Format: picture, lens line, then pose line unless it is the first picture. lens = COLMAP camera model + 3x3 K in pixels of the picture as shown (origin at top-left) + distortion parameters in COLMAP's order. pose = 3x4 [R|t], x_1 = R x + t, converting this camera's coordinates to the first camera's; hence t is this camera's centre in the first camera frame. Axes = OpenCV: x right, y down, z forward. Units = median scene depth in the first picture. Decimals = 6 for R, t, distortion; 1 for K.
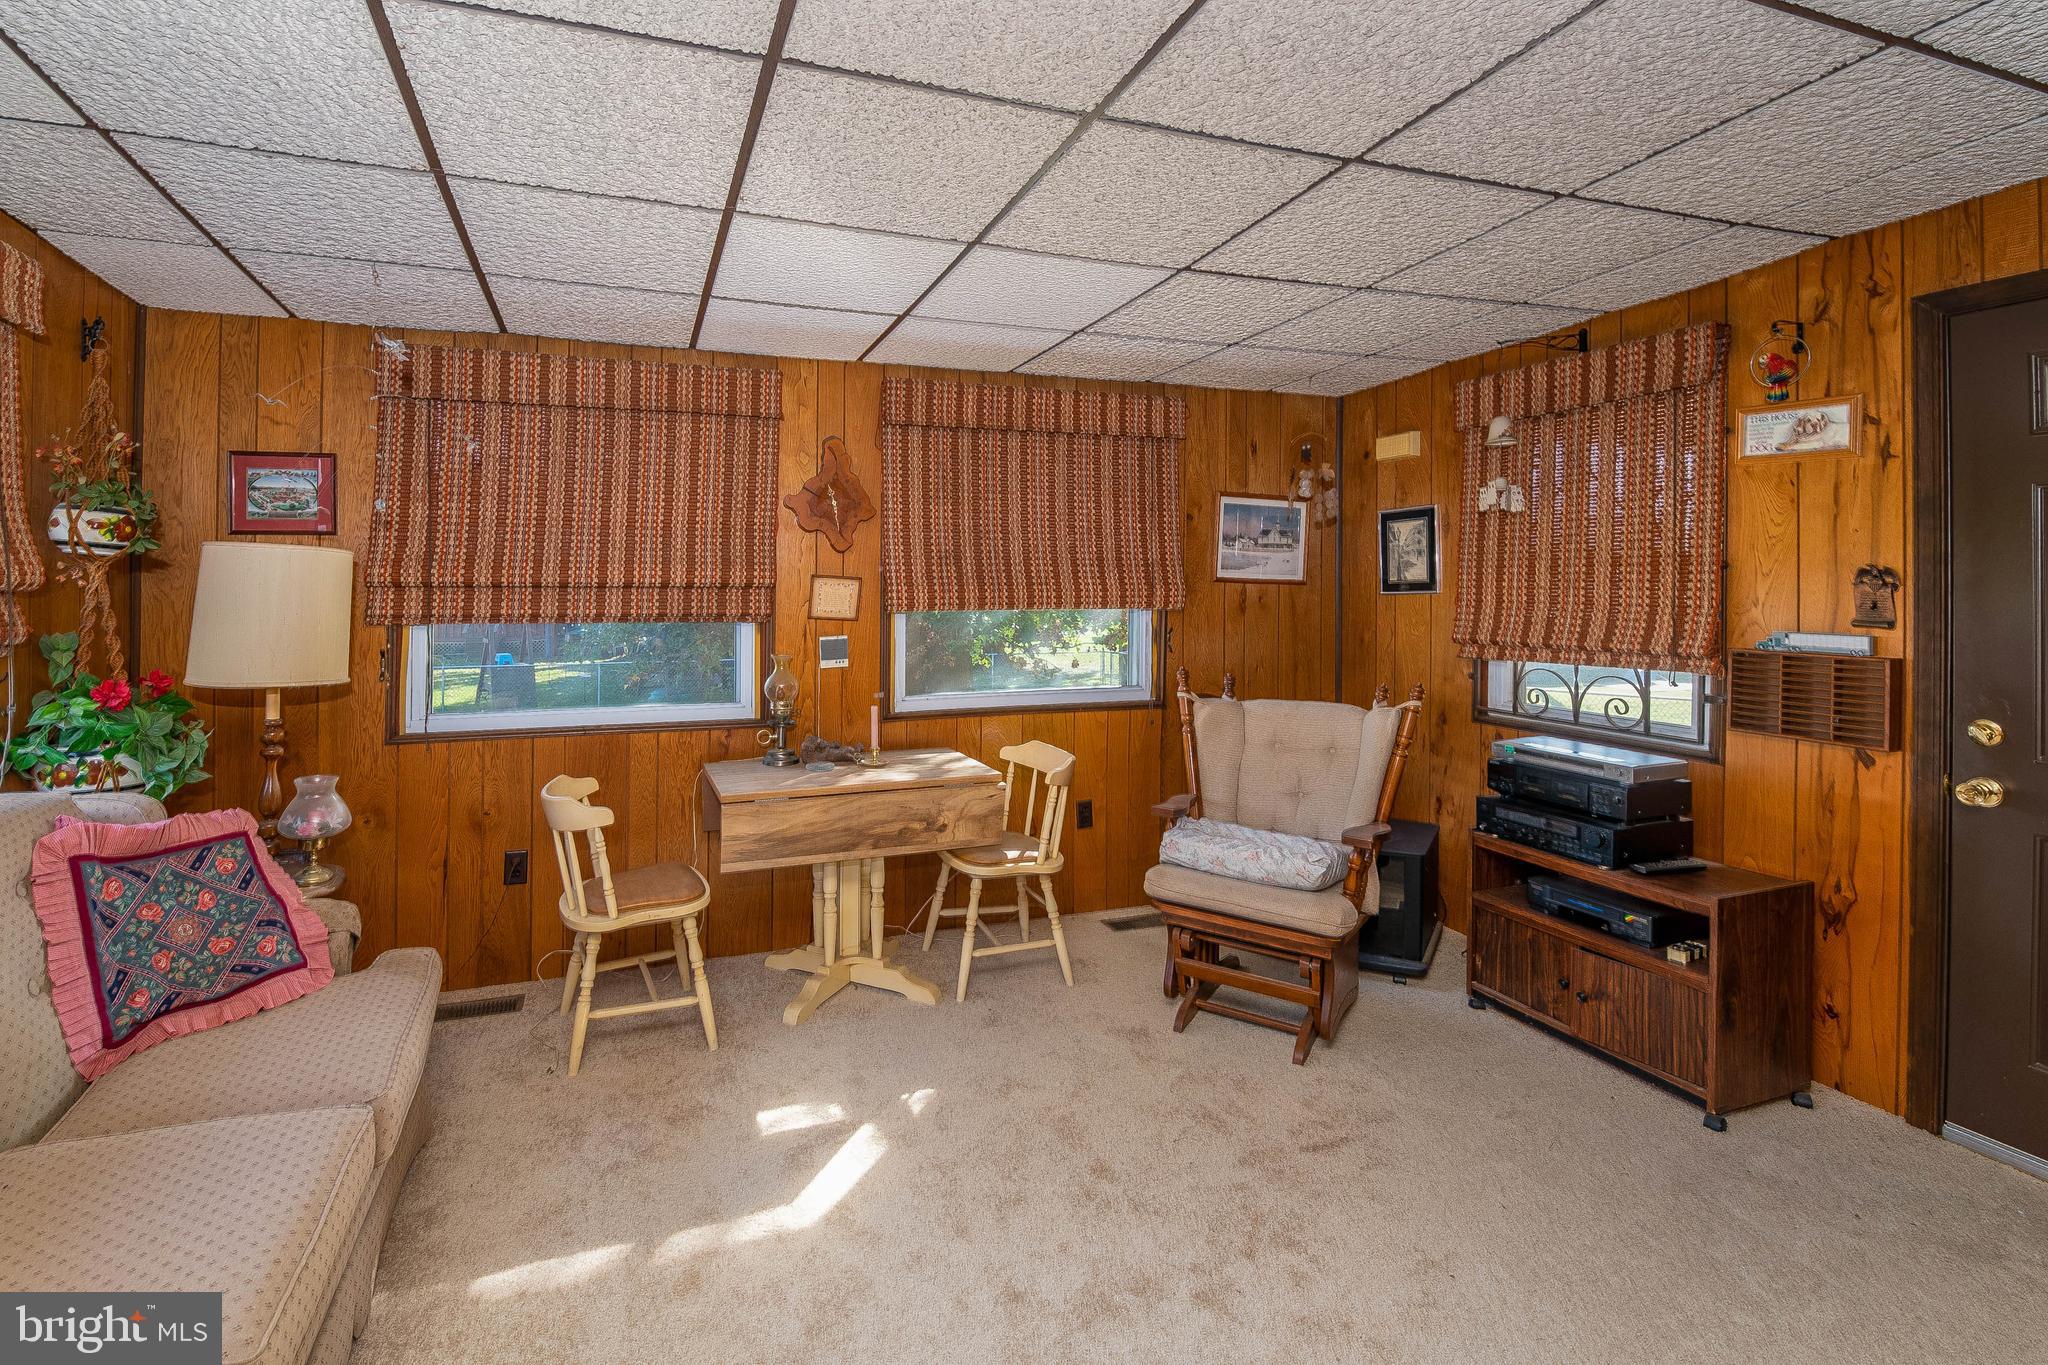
lens RADIAL K [[910.3, 0, 955.2], [0, 910.3, 586.1], [0, 0, 1]] dist [-0.005919, -0.002998]
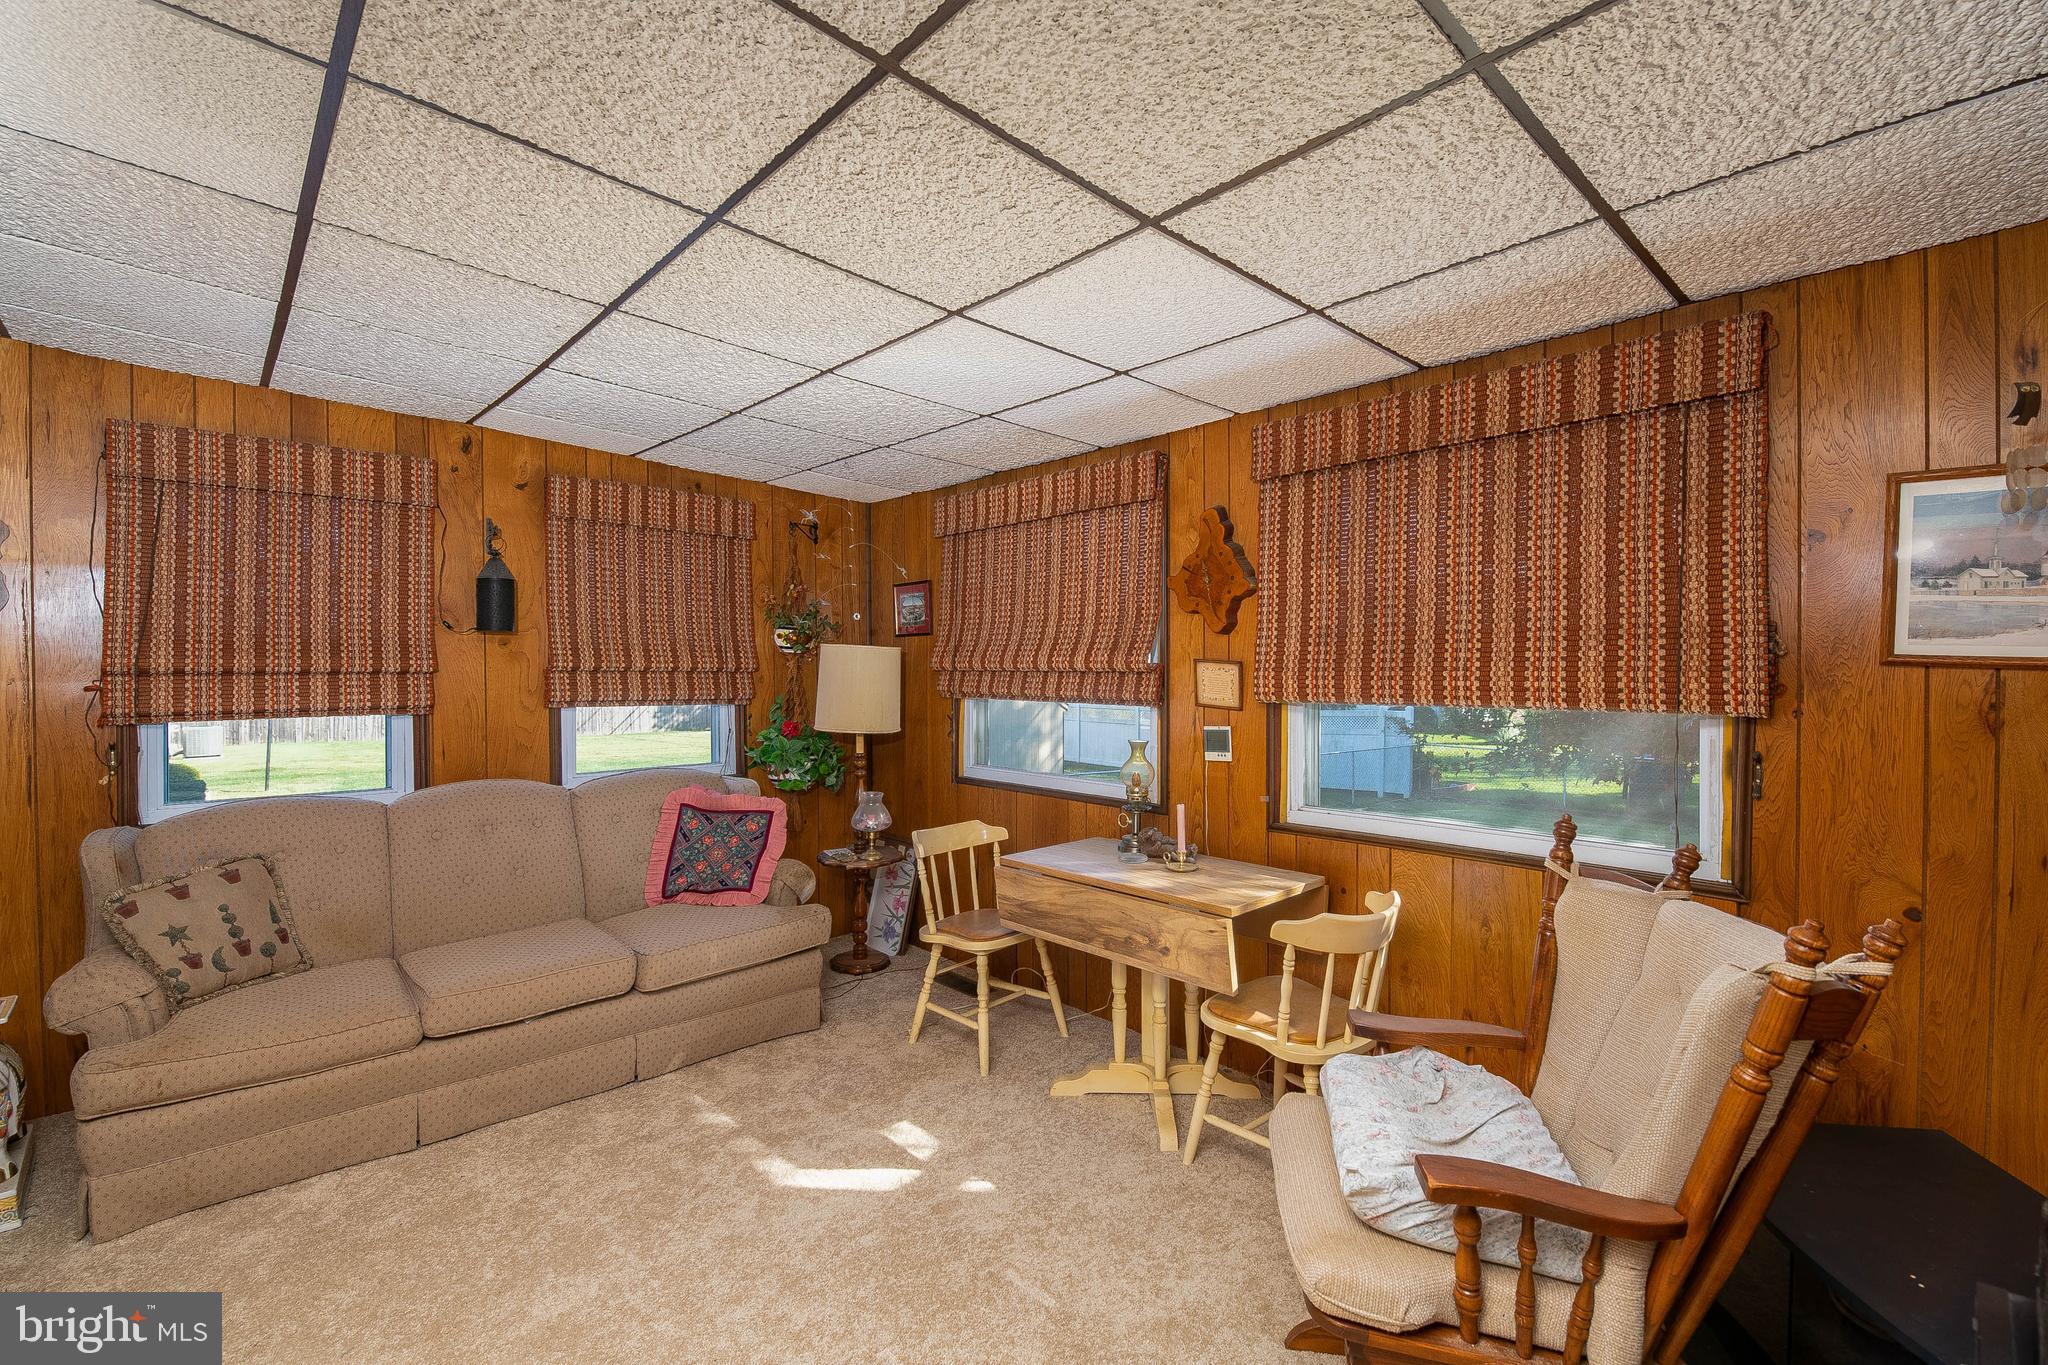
lens RADIAL K [[910.3, 0, 1037.3], [0, 910.3, 683.2], [0, 0, 1]] dist [-0.005919, -0.002998]
pose [[0.397673, 0.017956, -0.917351, 0.635297], [0.004688, 0.999756, 0.021601, -0.008306], [0.917515, -0.012891, 0.397492, 0.475667]]
